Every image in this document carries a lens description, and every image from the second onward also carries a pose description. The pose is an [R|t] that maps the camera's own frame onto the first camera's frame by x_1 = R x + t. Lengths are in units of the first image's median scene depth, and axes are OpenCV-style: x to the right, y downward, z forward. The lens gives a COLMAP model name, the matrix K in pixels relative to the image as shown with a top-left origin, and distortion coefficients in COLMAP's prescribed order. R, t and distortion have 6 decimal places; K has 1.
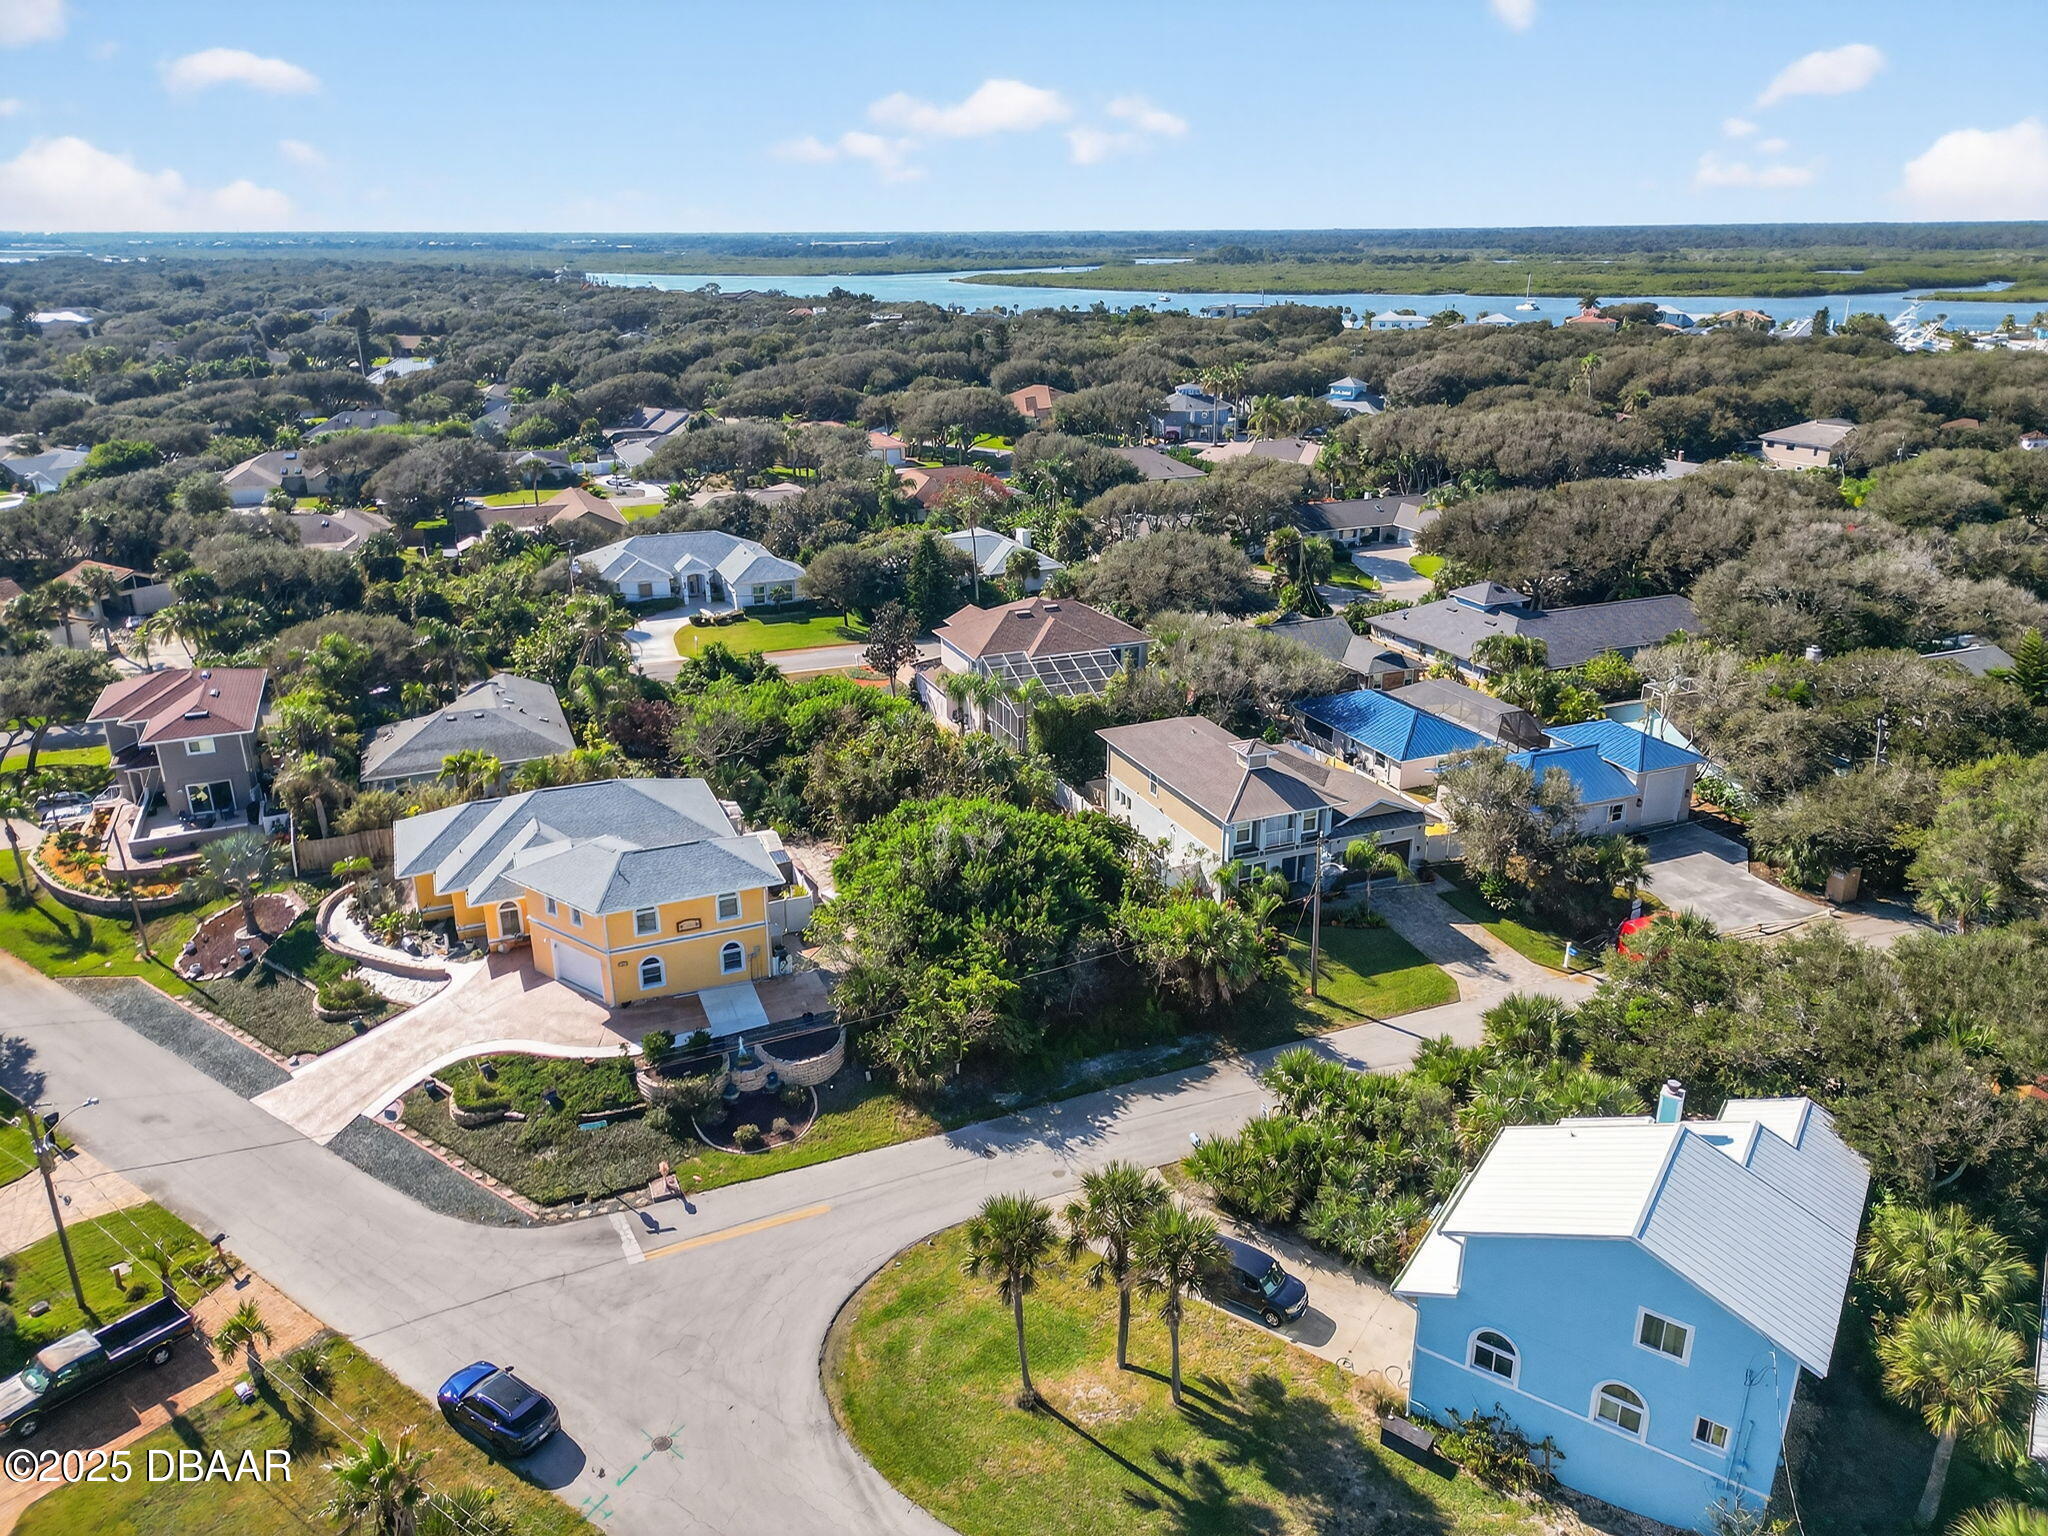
lens RADIAL K [[1421.1, 0, 1022.2], [0, 1421.1, 778.8], [0, 0, 1]] dist [0.084432, -0.092438]
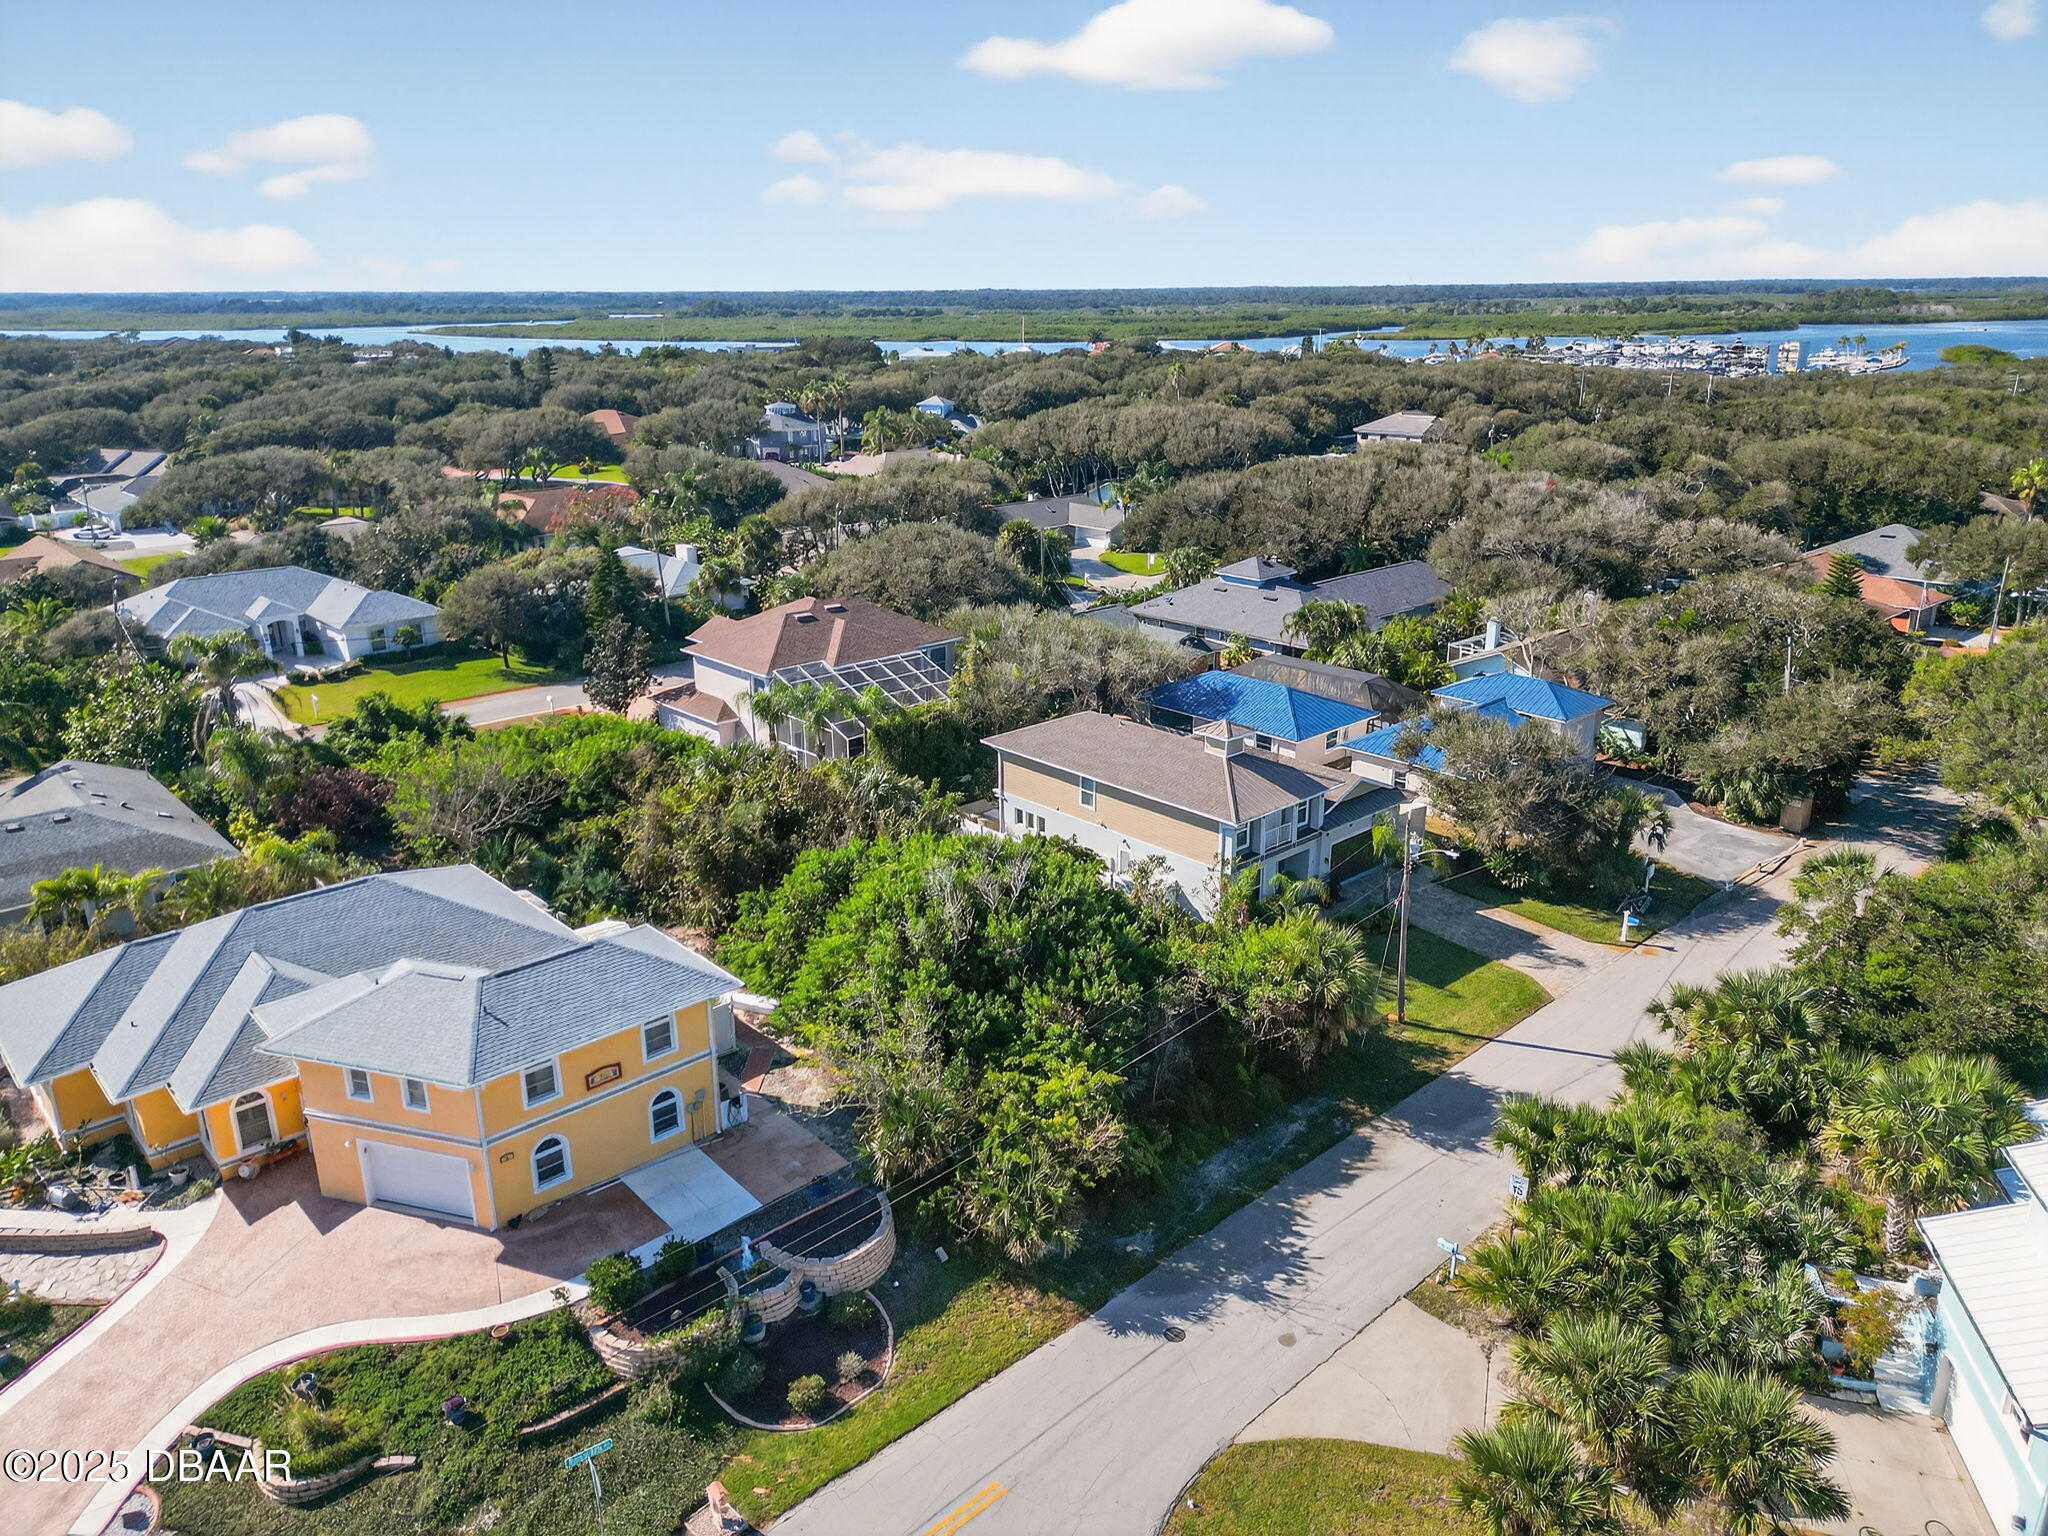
lens RADIAL K [[1435.1, 0, 1023.1], [0, 1435.1, 773.4], [0, 0, 1]] dist [0.045376, -0.029238]
pose [[0.939191, -0.111935, 0.324638, -0.215764], [0.125768, 0.991818, -0.021875, 0.005829], [-0.319534, 0.061374, 0.945585, 0.280998]]
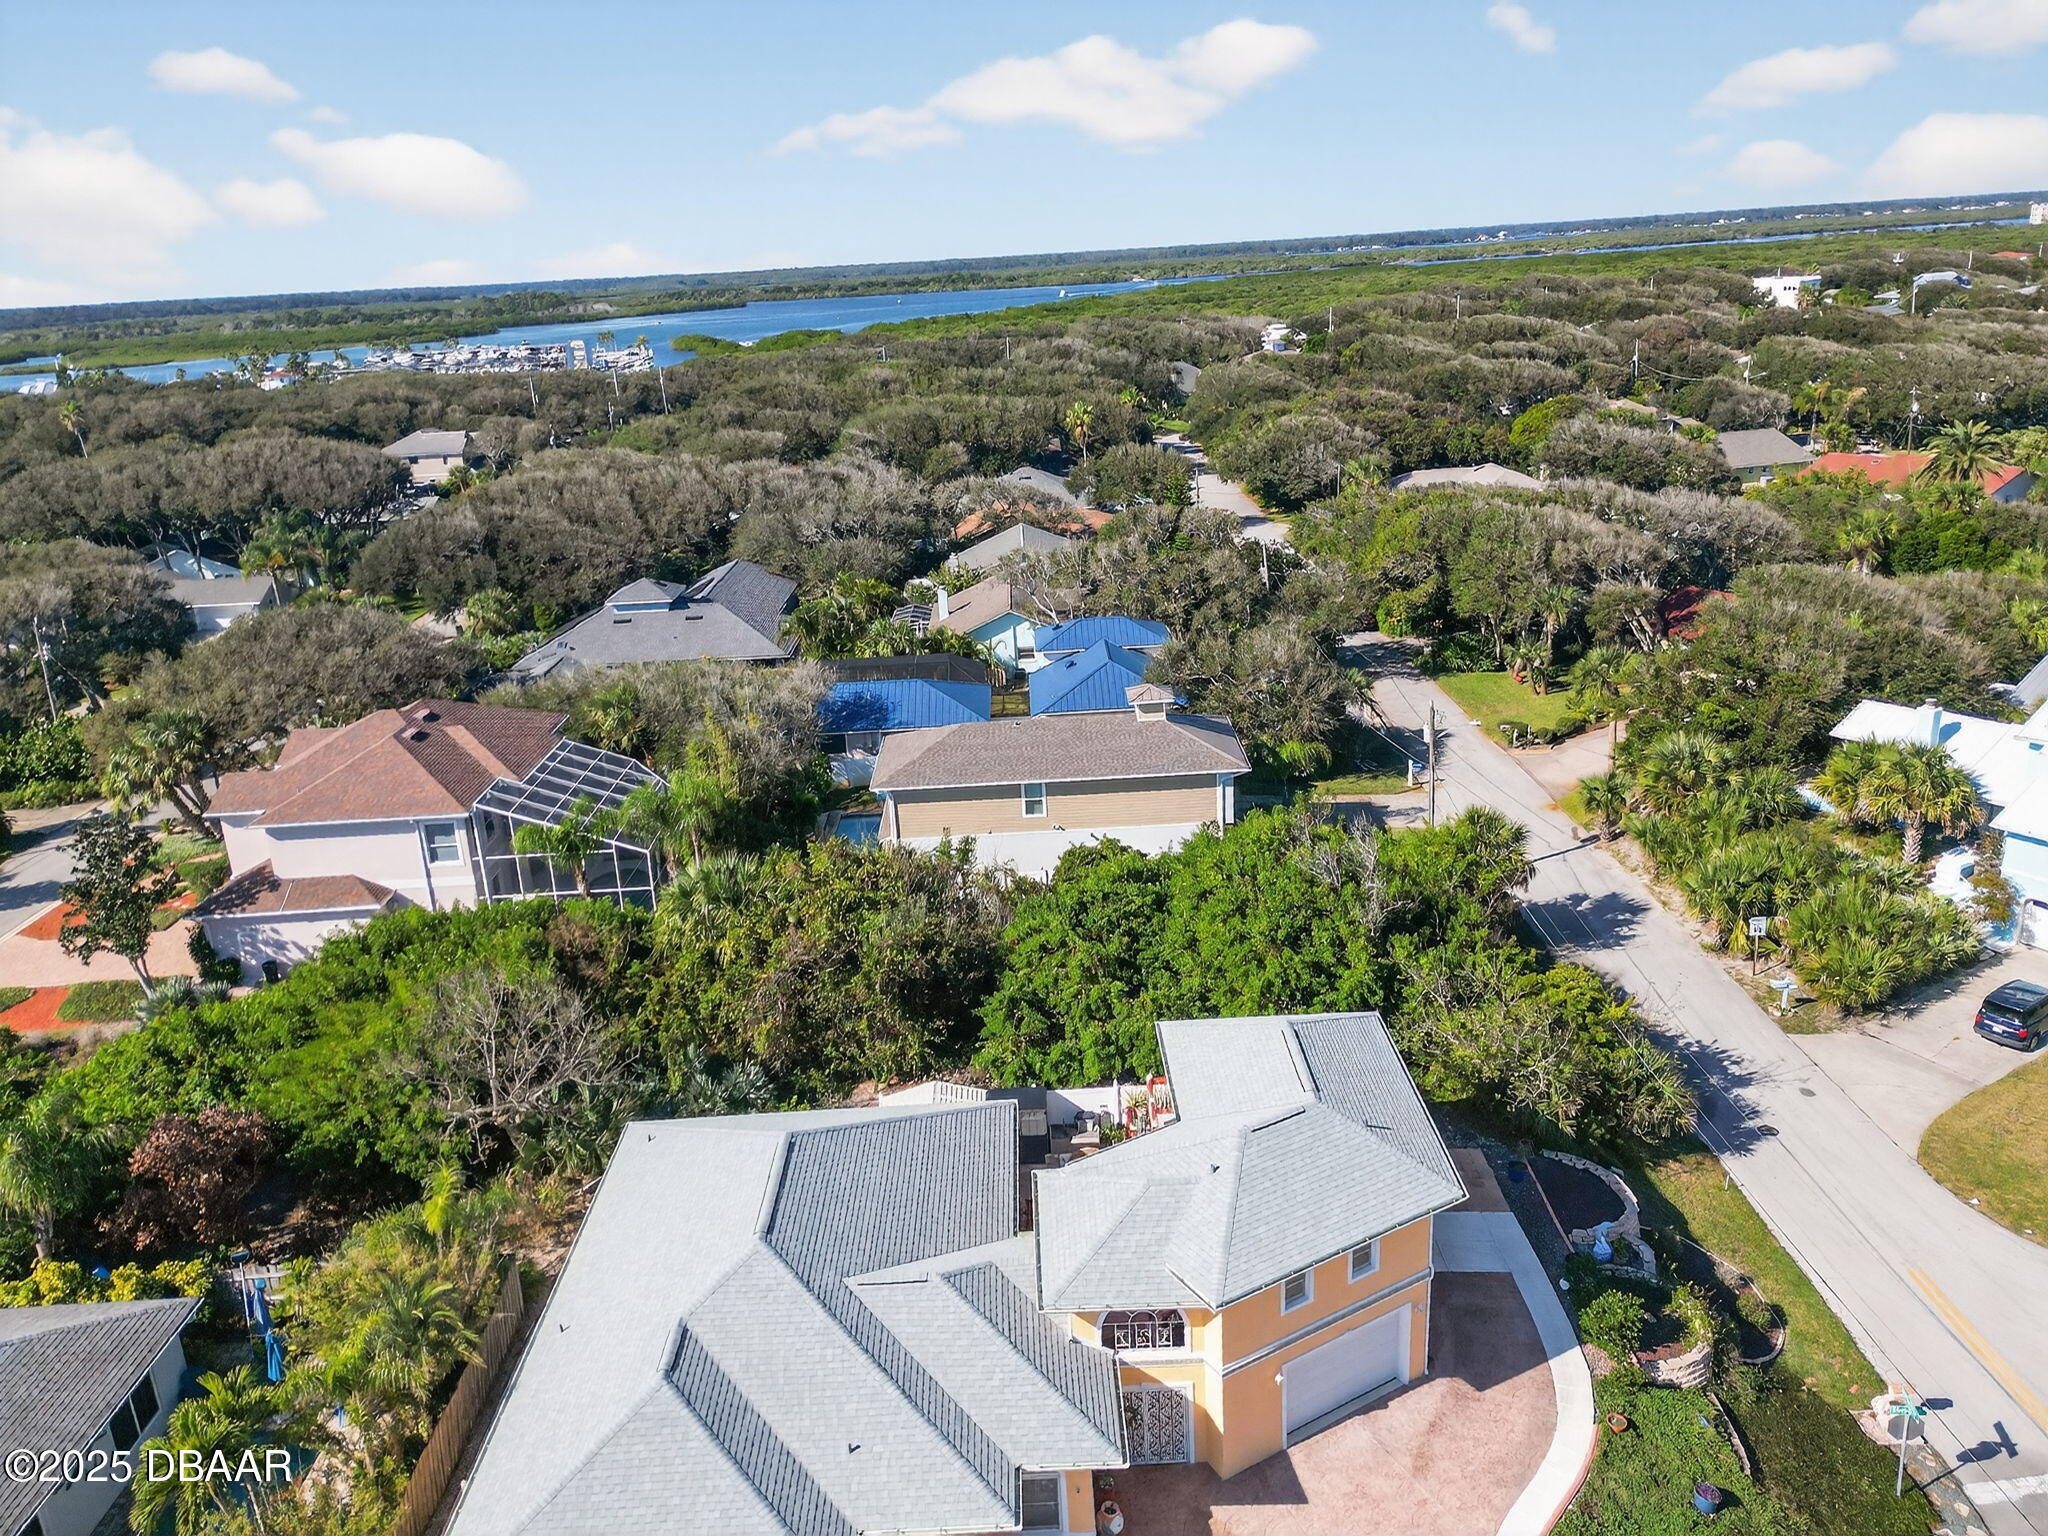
lens RADIAL K [[1531.6, 0, 1020.8], [0, 1531.6, 731.0], [0, 0, 1]] dist [0.059816, -0.051531]
pose [[0.378373, -0.291450, 0.878573, -0.646638], [0.382474, 0.913552, 0.138334, -0.153700], [-0.842939, 0.283690, 0.457136, 0.689460]]
